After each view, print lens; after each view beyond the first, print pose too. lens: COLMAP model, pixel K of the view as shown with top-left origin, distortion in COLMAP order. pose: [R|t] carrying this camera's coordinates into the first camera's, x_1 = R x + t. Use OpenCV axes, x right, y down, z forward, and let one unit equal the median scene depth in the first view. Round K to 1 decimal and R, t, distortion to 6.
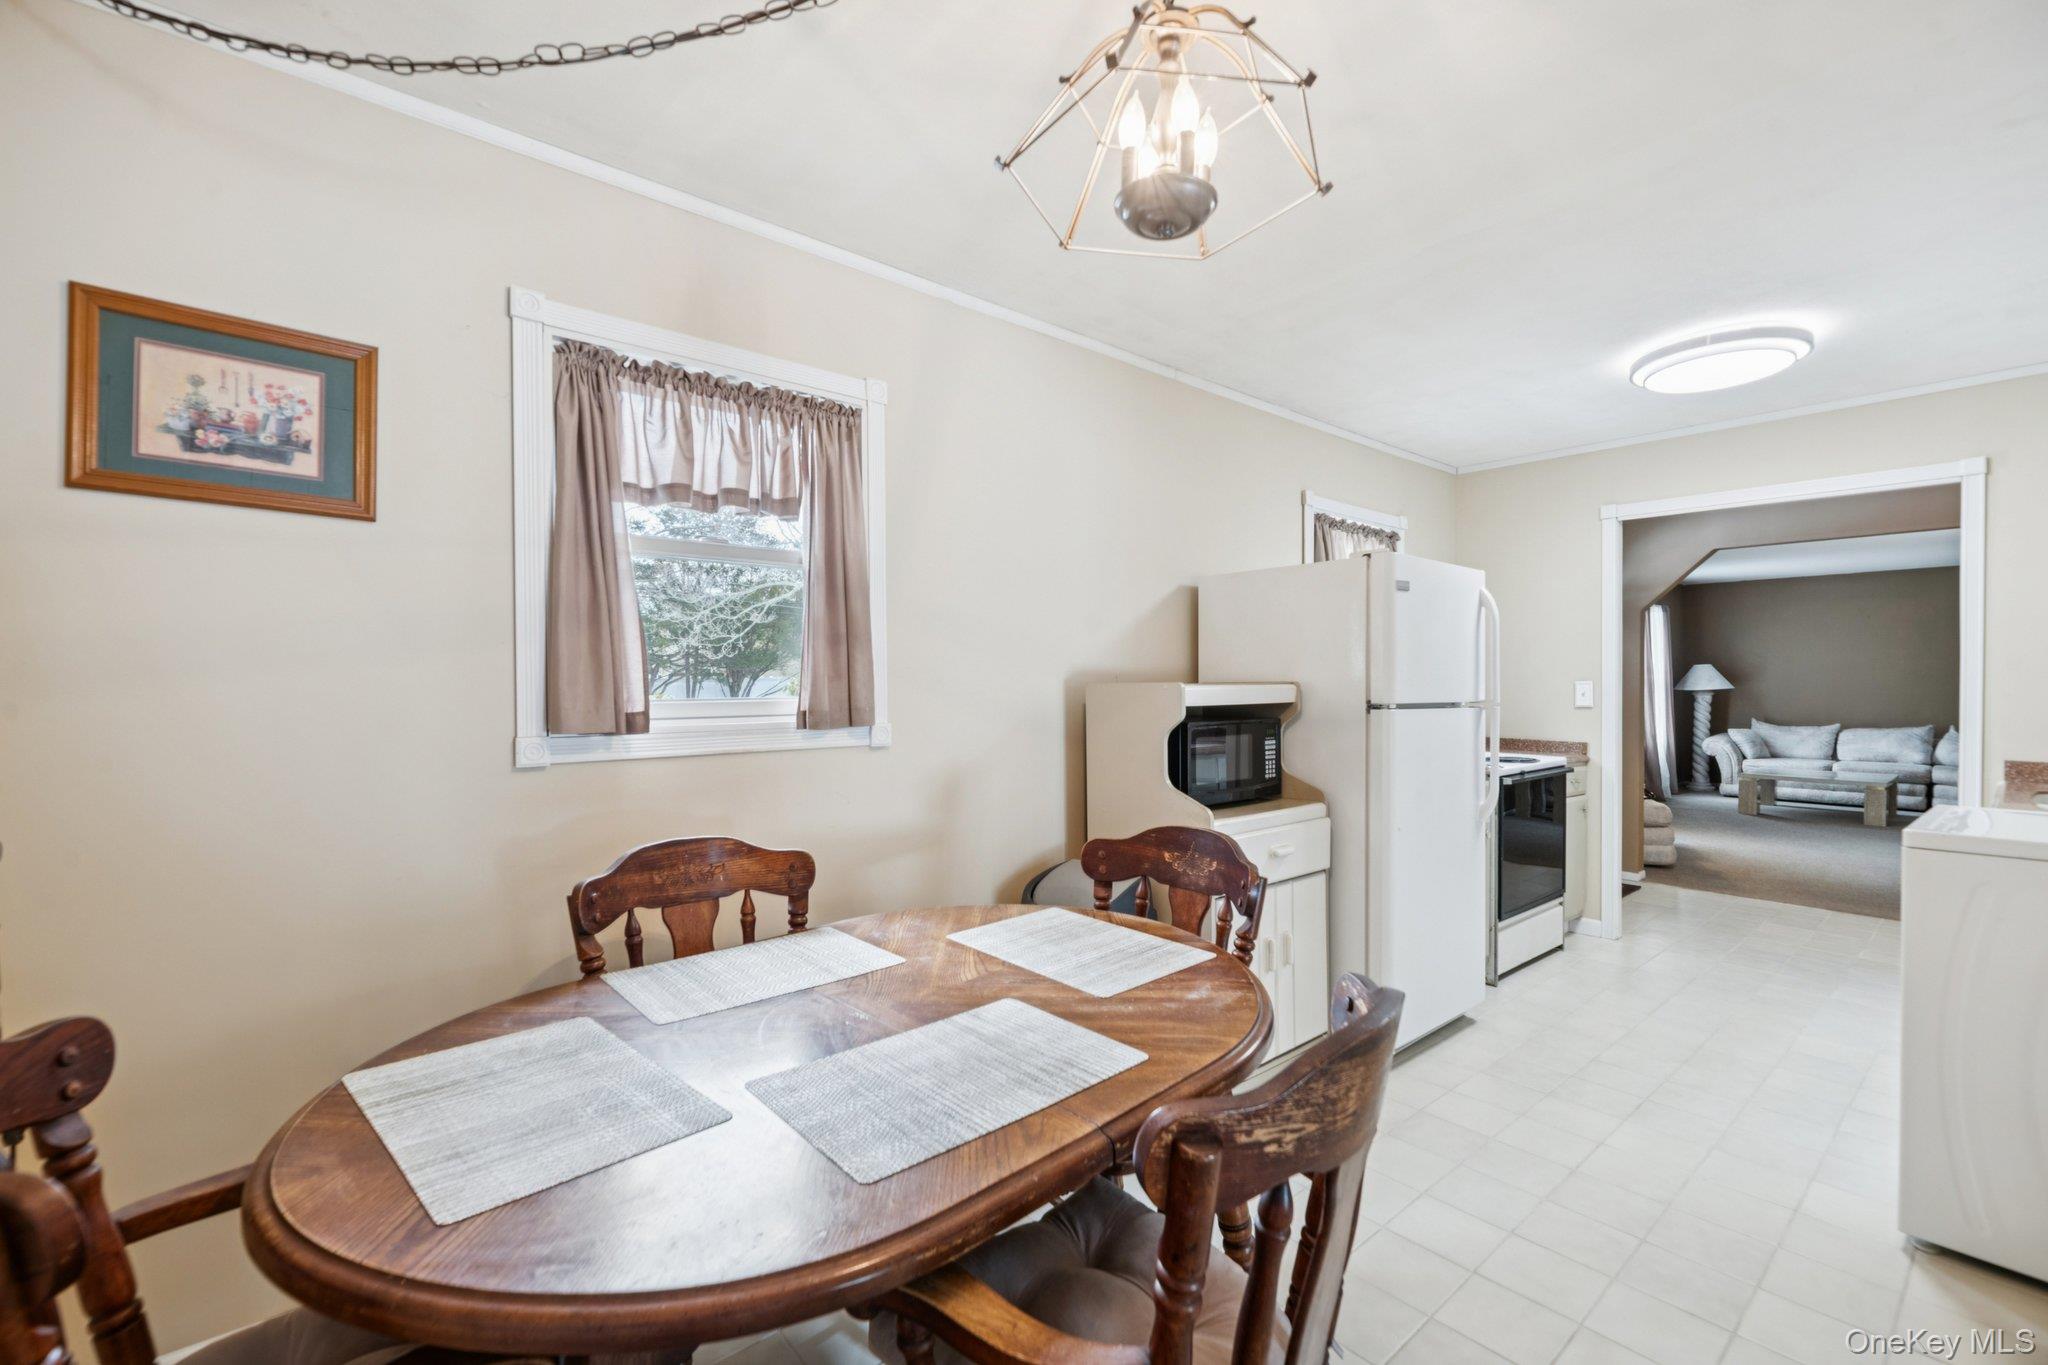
lens RADIAL K [[866.2, 0, 1024.0], [0, 866.2, 682.5], [0, 0, 1]] dist [-0.000030, -0.000536]
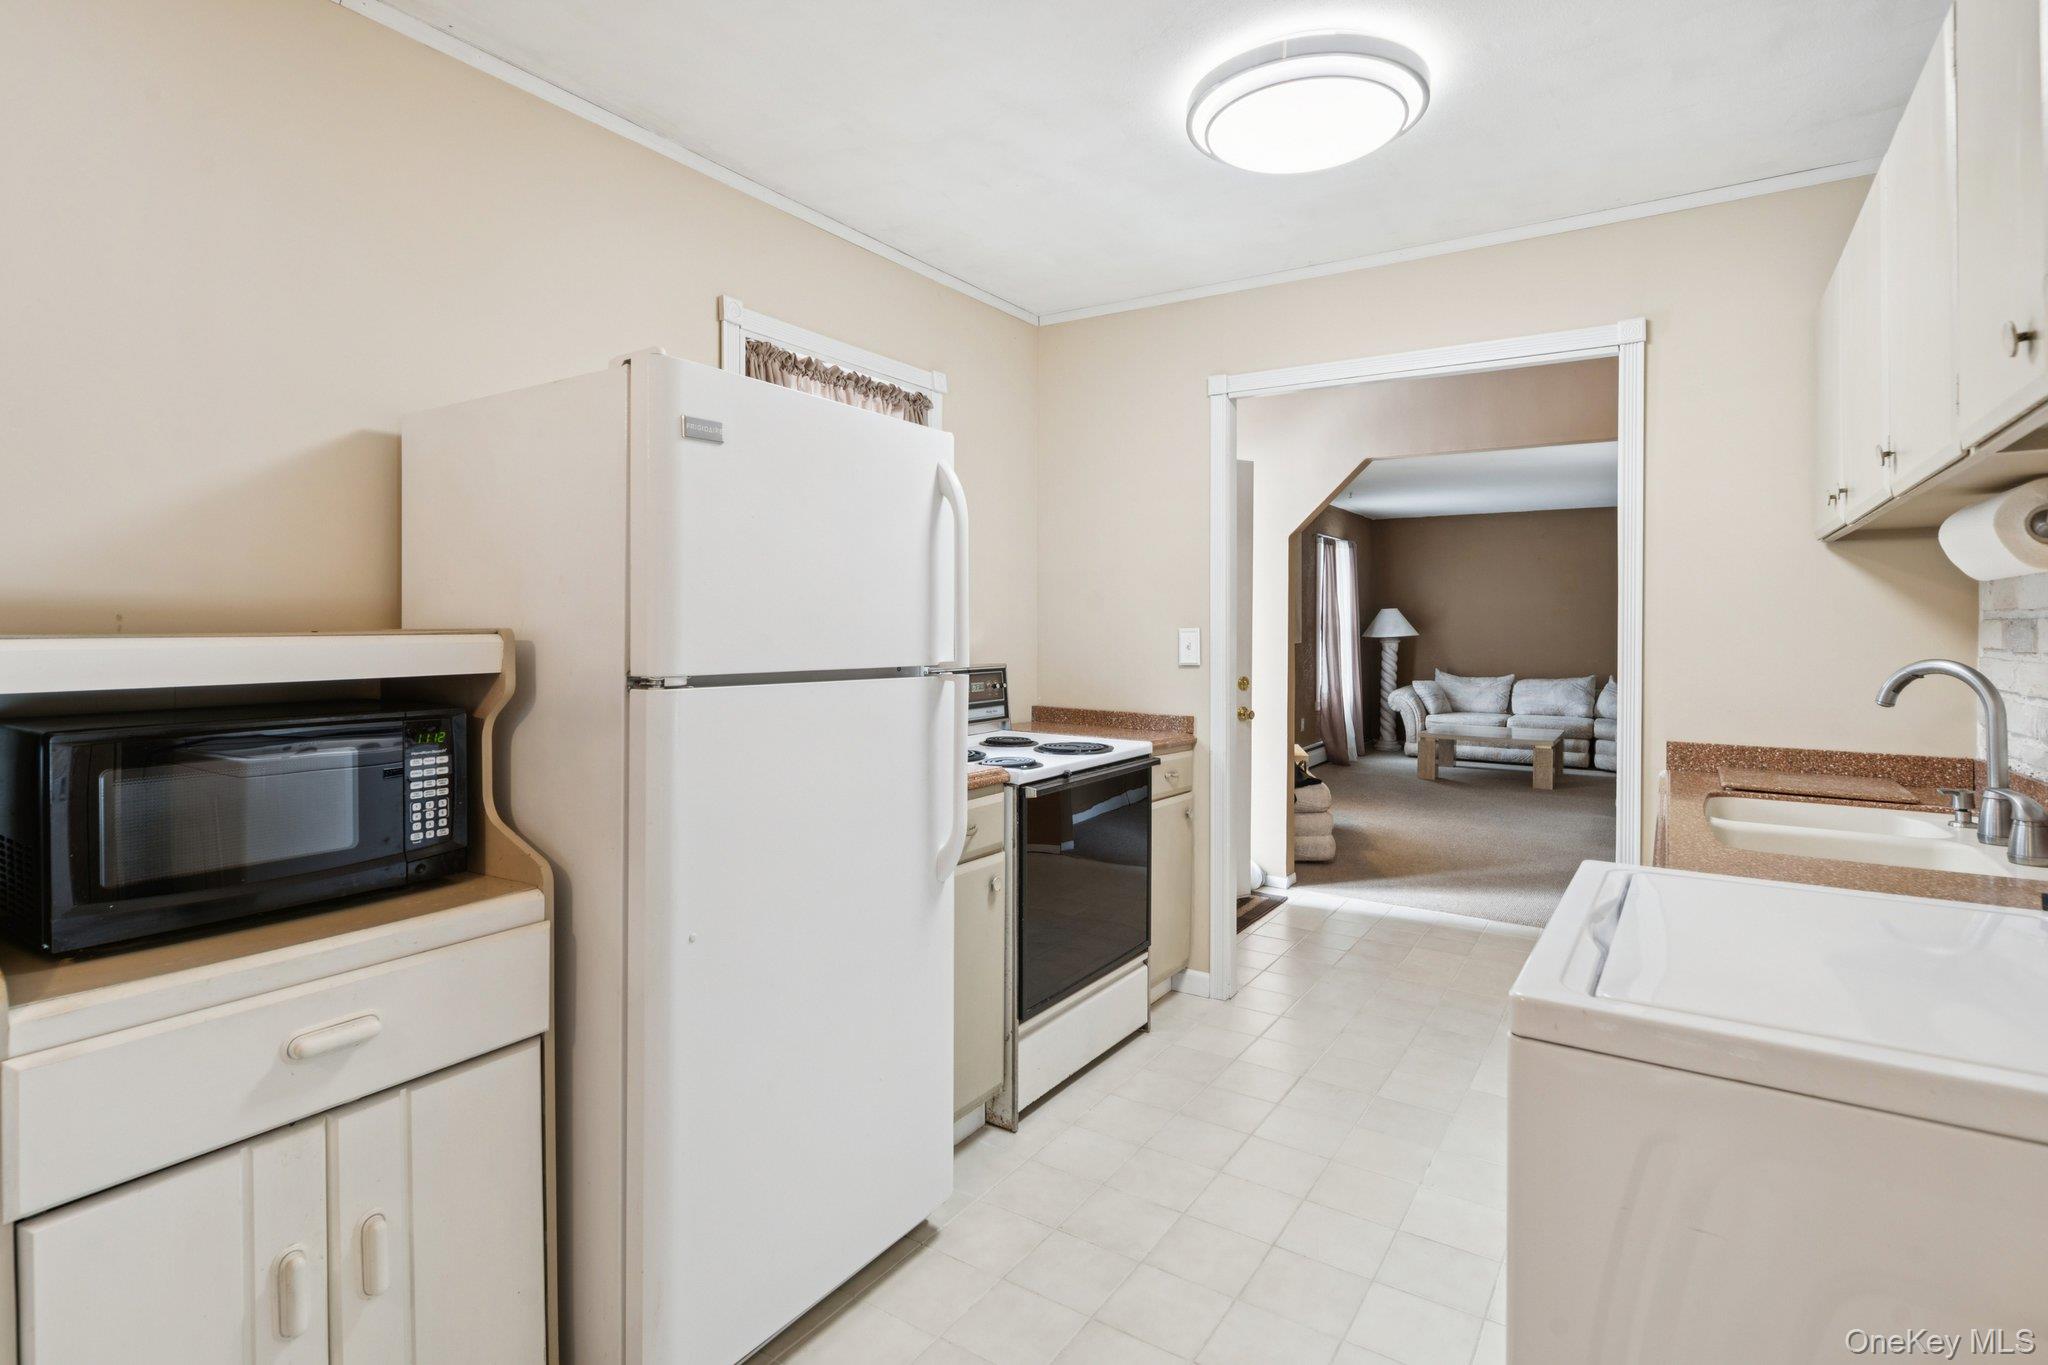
lens RADIAL K [[1009.0, 0, 1030.7], [0, 1009.0, 617.9], [0, 0, 1]] dist [0.010989, 0.000129]
pose [[0.955645, 0.006210, 0.294454, 0.149320], [-0.003889, 0.999957, -0.008467, -0.001219], [-0.294494, 0.006946, 0.955628, 0.137485]]
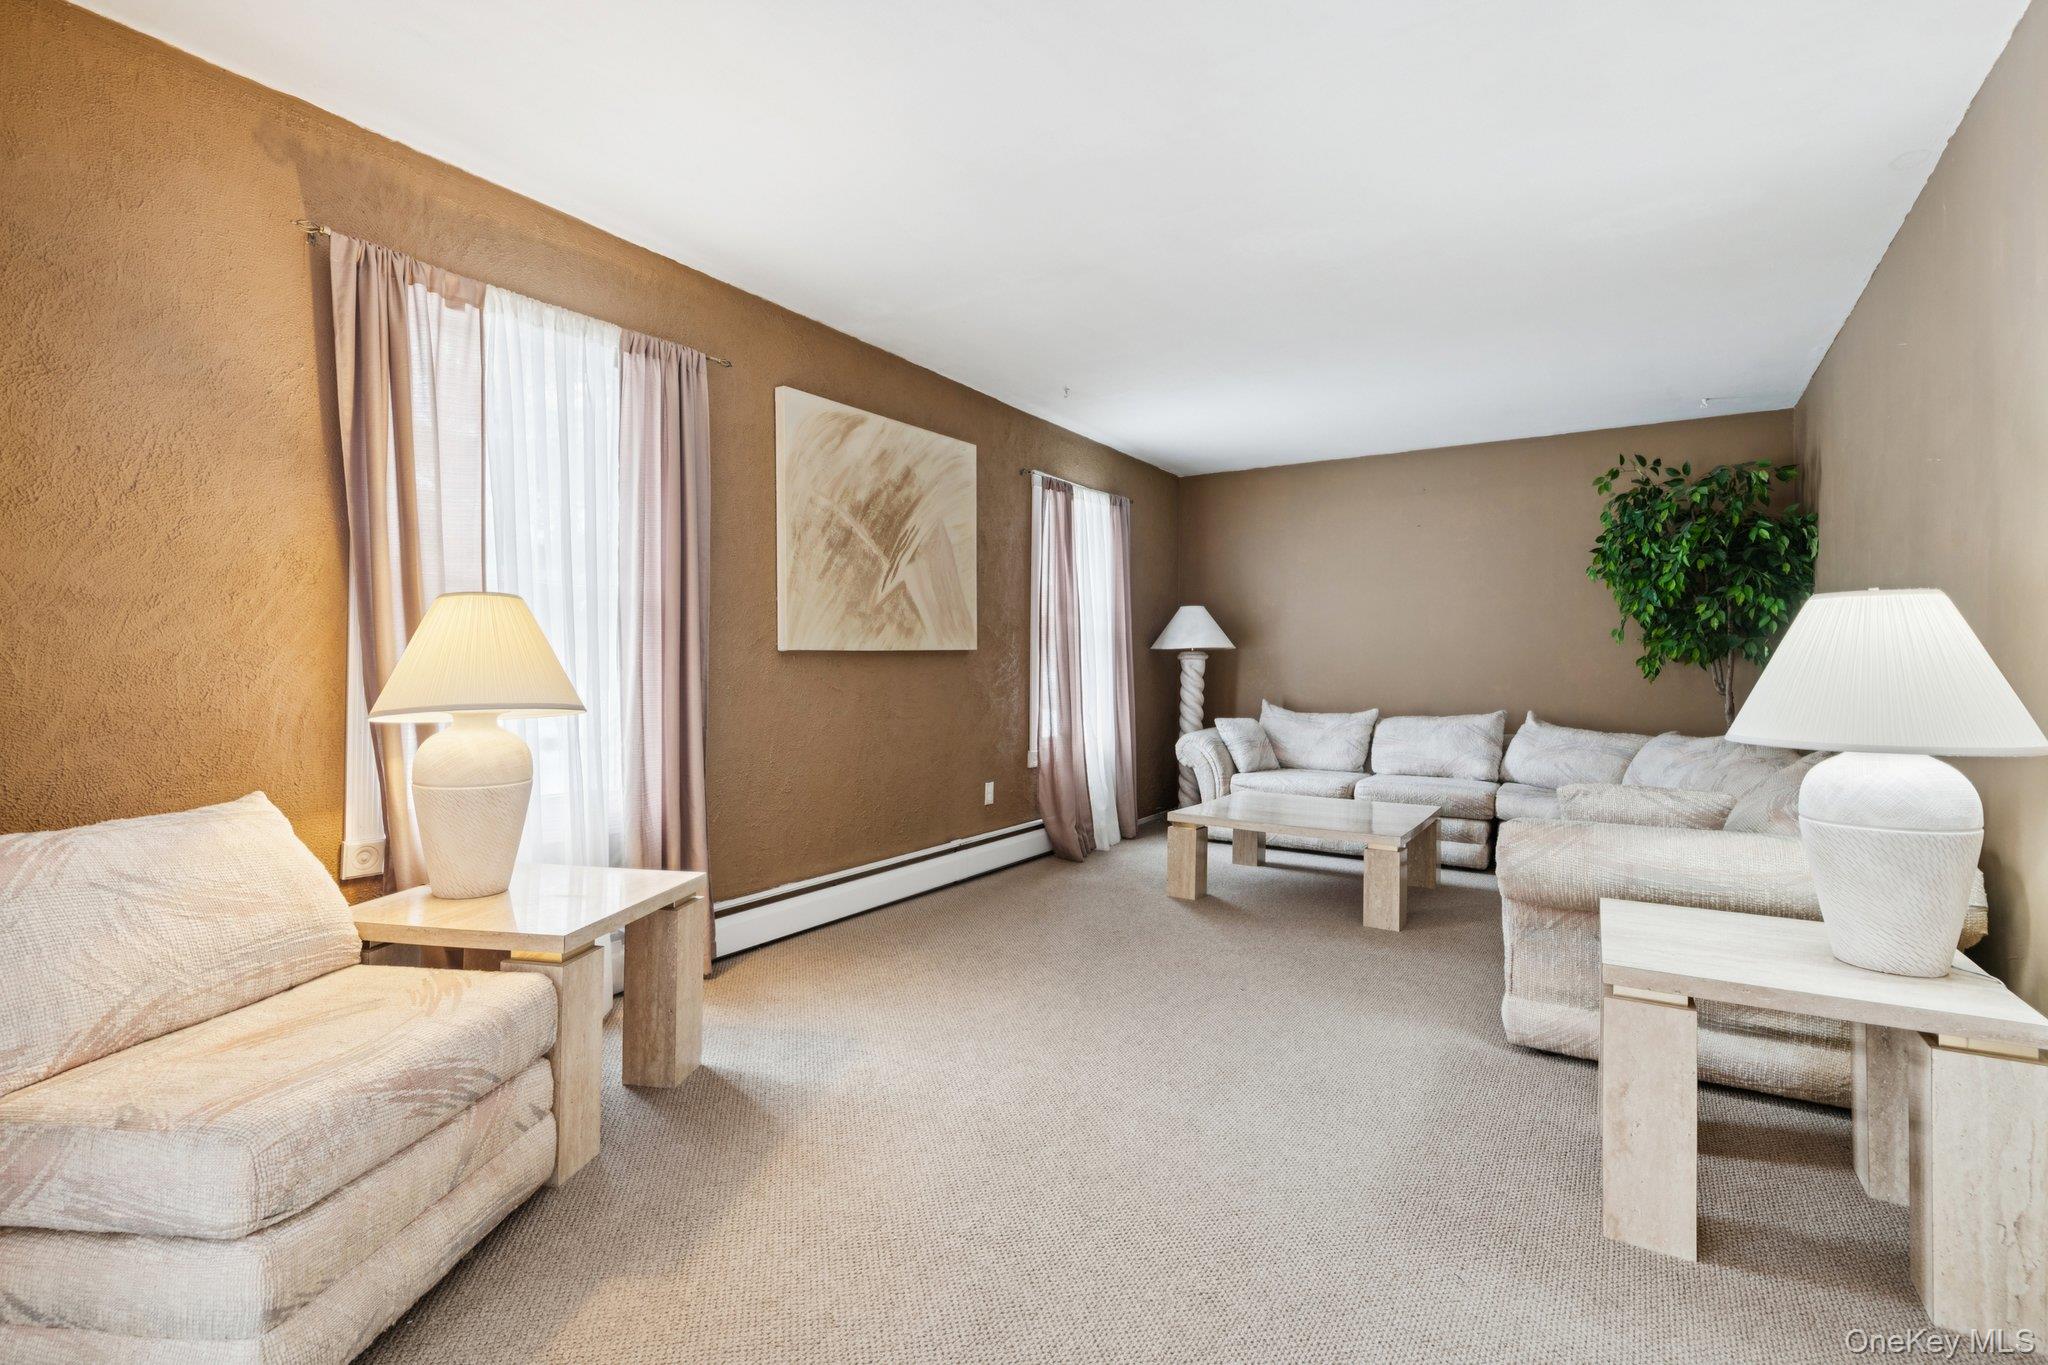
lens RADIAL K [[954.0, 0, 991.3], [0, 954.0, 671.7], [0, 0, 1]] dist [0.000113, -0.000029]
pose [[0.964746, 0.004264, 0.263149, 0.588933], [-0.005785, 0.999971, 0.005006, 0.023922], [-0.263120, -0.006352, 0.964742, 0.510684]]
